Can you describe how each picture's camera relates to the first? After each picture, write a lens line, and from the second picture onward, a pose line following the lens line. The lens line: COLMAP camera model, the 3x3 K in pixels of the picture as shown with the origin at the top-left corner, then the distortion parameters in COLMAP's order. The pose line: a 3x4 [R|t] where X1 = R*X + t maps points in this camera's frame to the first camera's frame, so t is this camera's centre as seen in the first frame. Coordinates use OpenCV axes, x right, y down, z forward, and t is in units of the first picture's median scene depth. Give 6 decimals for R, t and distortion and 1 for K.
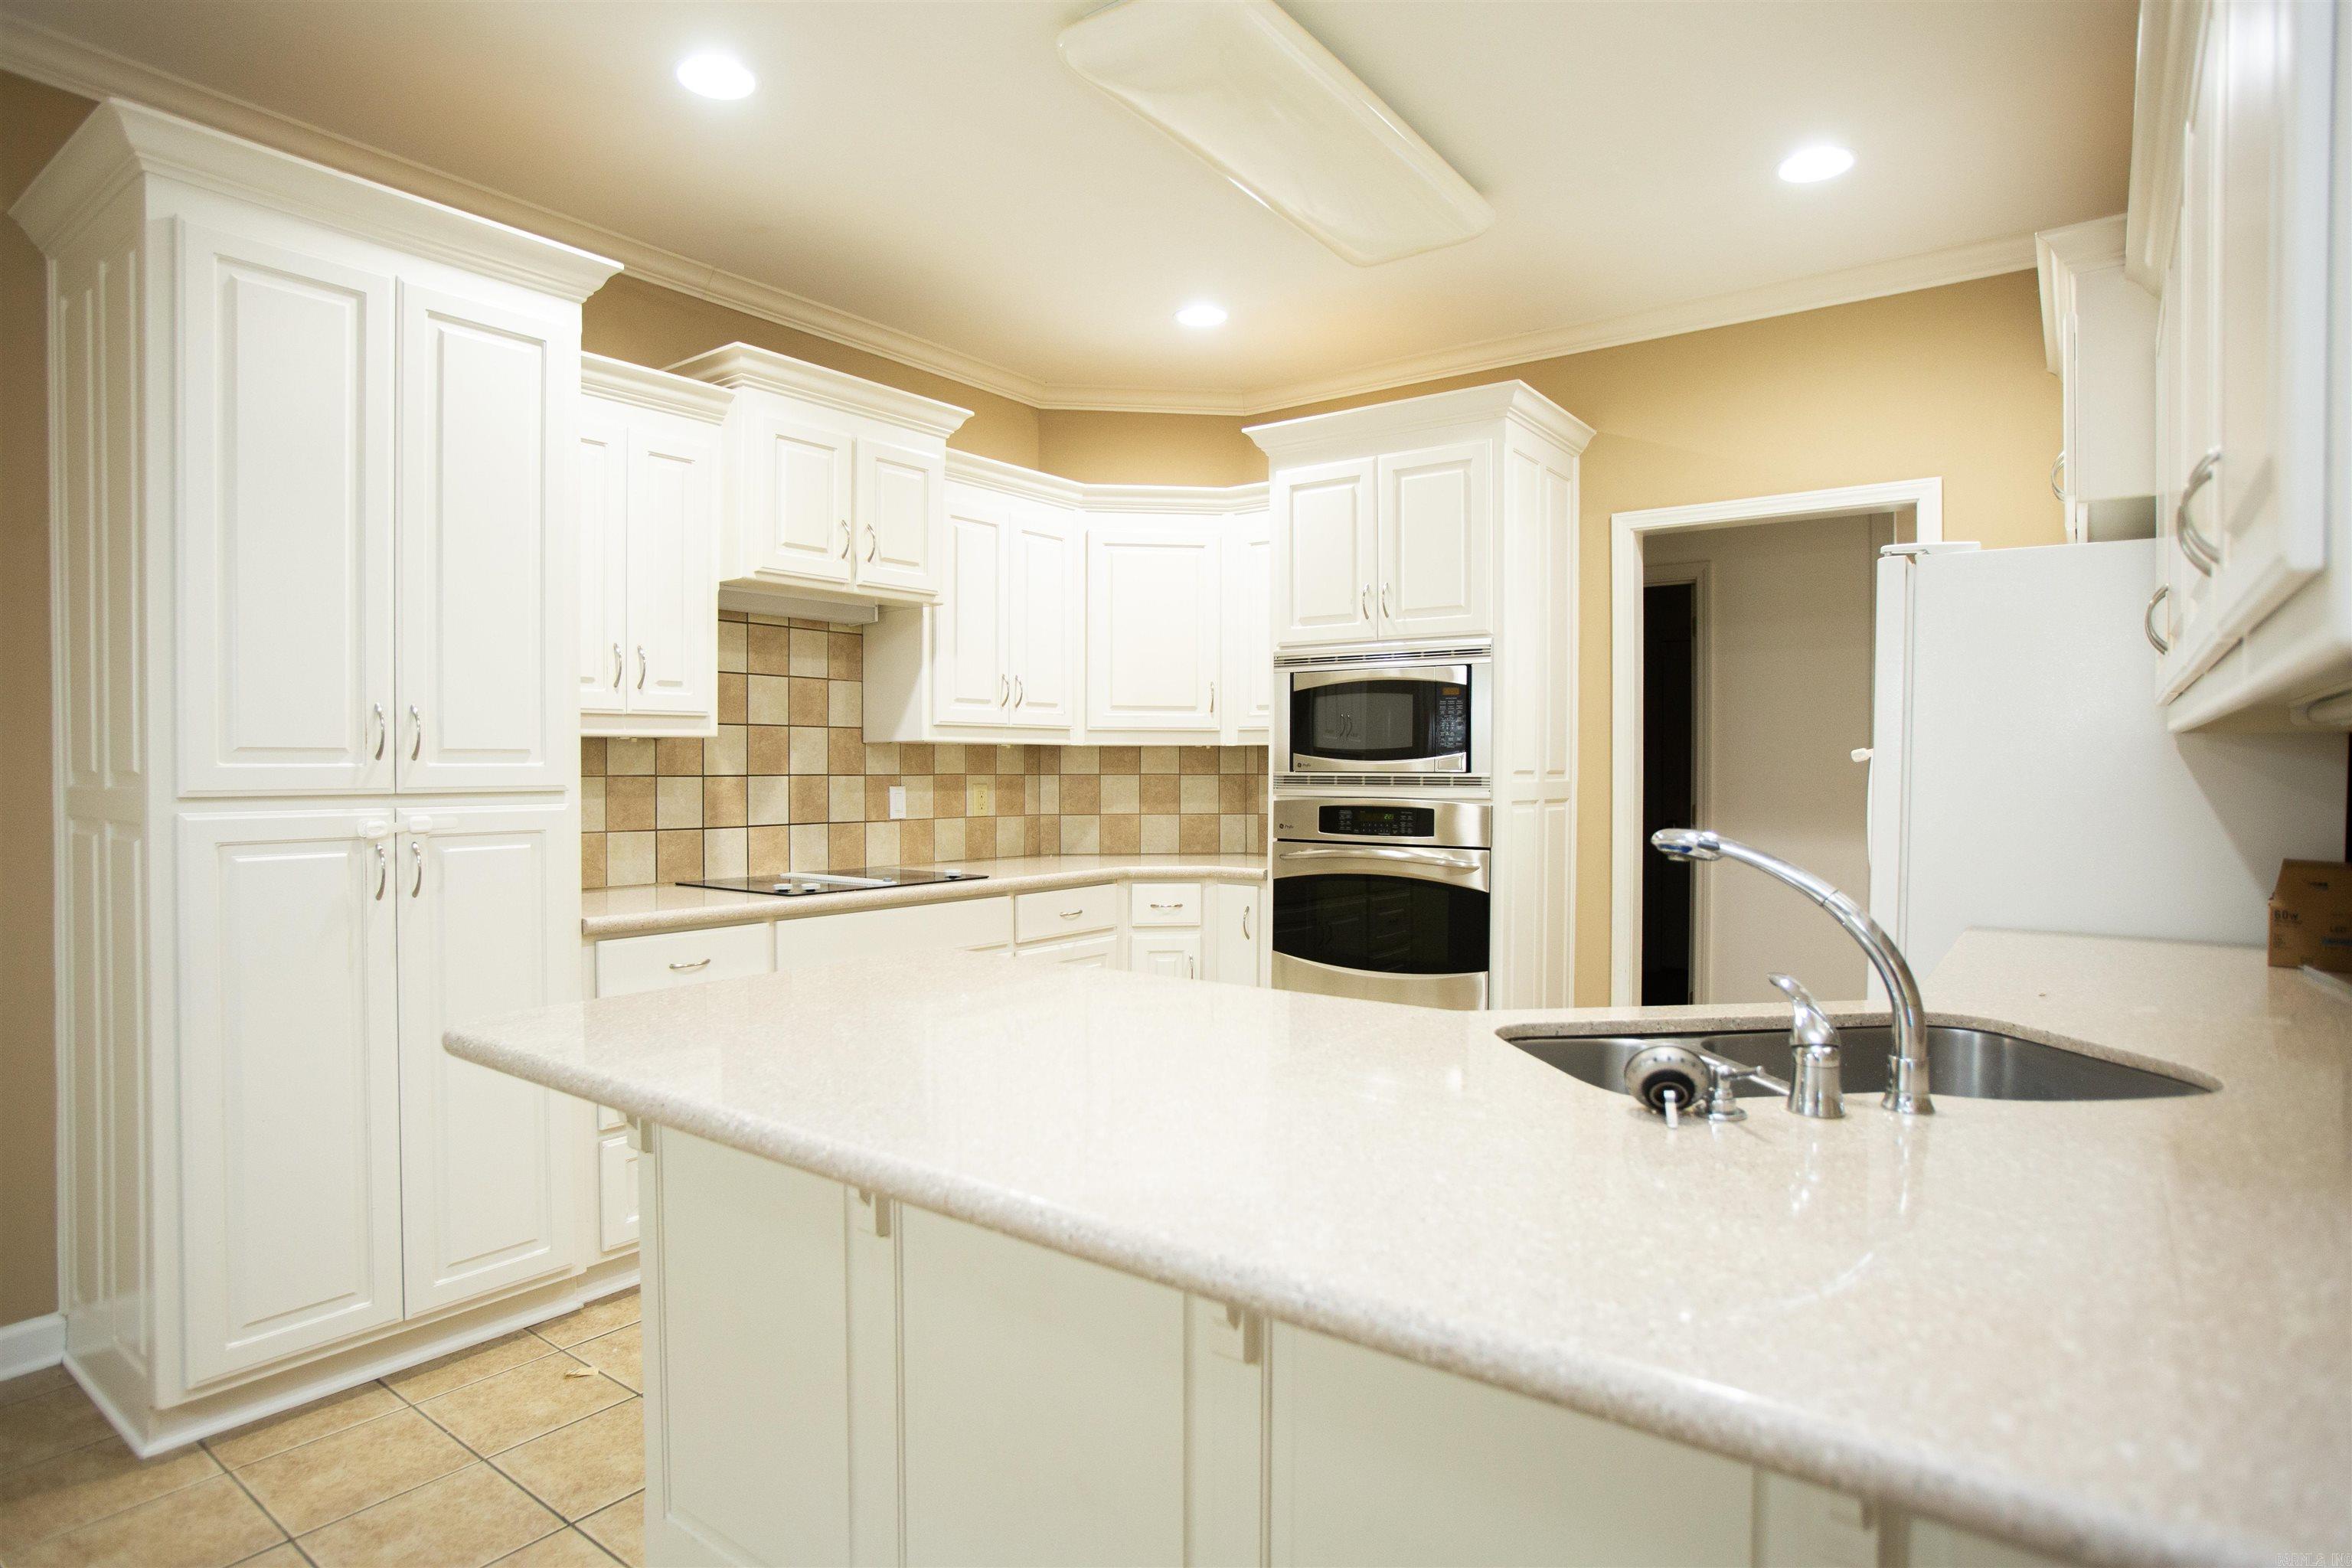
lens RADIAL K [[1253.2, 0, 1121.0], [0, 1253.2, 791.2], [0, 0, 1]] dist [-0.072783, 0.035043]
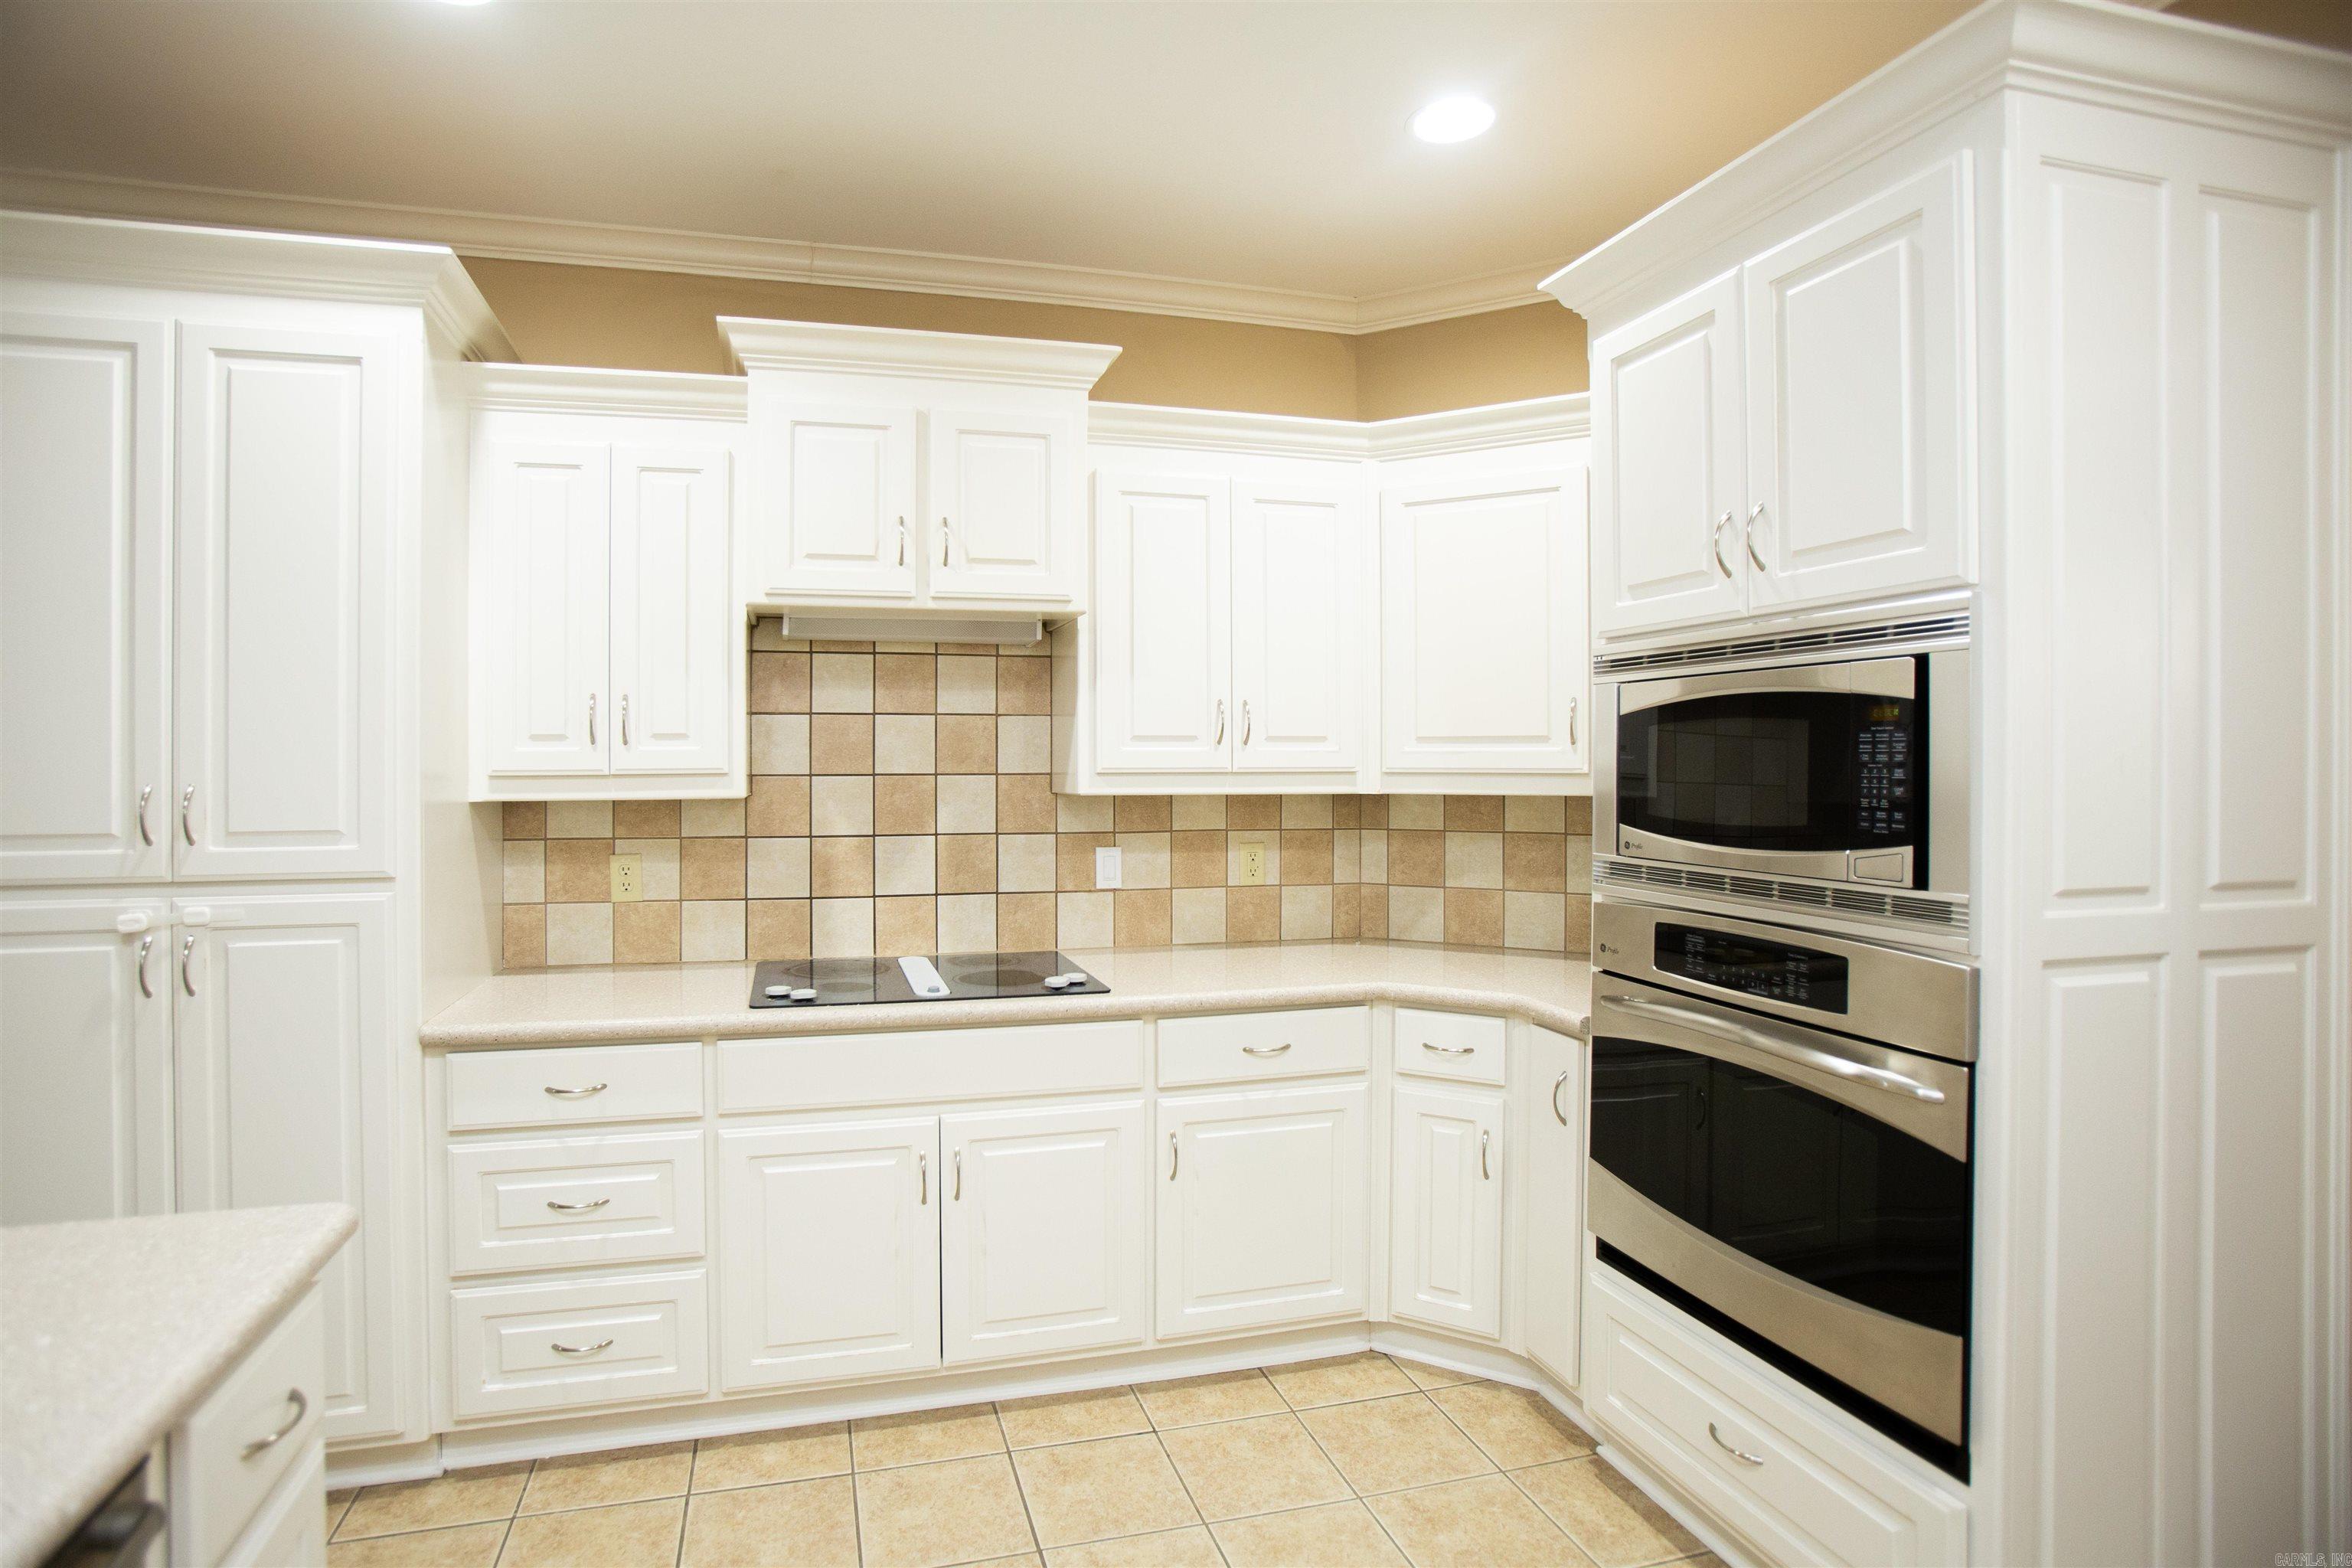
lens RADIAL K [[1134.2, 0, 1109.1], [0, 1134.2, 760.4], [0, 0, 1]] dist [-0.047414, 0.000987]
pose [[0.790109, -0.000927, -0.612966, 0.282158], [-0.011610, 0.999797, -0.016478, -0.050727], [0.612857, 0.020135, 0.789938, 0.477691]]
